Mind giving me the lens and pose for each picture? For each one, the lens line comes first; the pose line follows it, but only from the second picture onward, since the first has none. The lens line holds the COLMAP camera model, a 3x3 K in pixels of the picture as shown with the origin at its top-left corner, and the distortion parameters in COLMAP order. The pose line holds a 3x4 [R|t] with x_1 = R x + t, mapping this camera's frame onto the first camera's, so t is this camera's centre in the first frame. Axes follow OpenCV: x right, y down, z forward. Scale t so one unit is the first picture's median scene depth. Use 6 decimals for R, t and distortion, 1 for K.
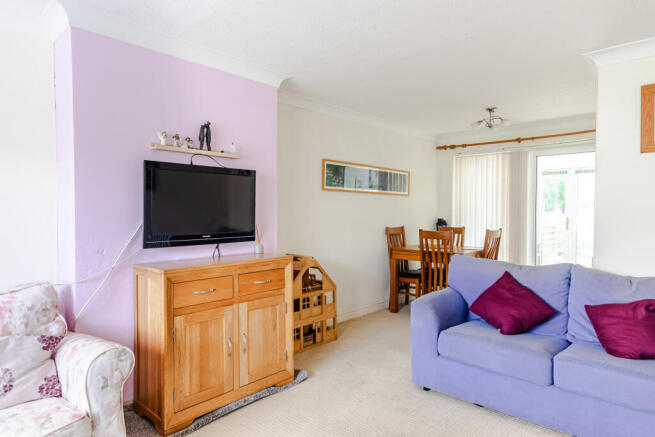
lens RADIAL K [[394.4, 0, 331.8], [0, 394.4, 217.7], [0, 0, 1]] dist [0.036781, -0.000042]
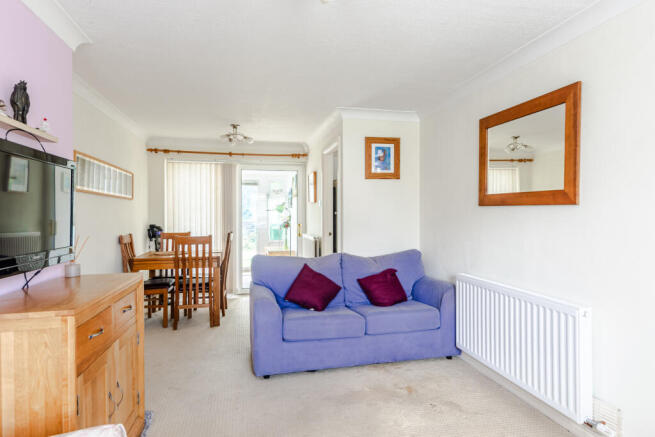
lens RADIAL K [[394.4, 0, 331.8], [0, 394.4, 217.7], [0, 0, 1]] dist [0.036781, -0.000042]
pose [[0.572053, -0.010109, 0.820155, -0.366367], [0.020463, 0.999789, -0.001950, -0.004772], [-0.819962, 0.017899, 0.572139, 0.139905]]
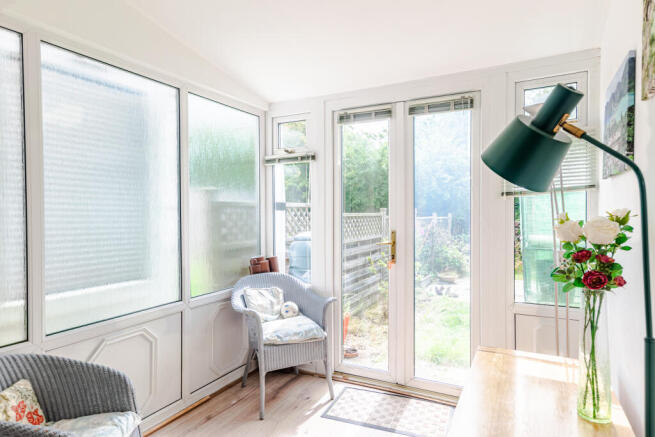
lens RADIAL K [[394.4, 0, 331.8], [0, 394.4, 217.7], [0, 0, 1]] dist [0.036781, -0.000042]
pose [[0.965271, -0.007211, 0.261152, 0.758737], [0.008734, 0.999951, -0.004672, -0.020427], [-0.261105, 0.006791, 0.965286, 1.133440]]
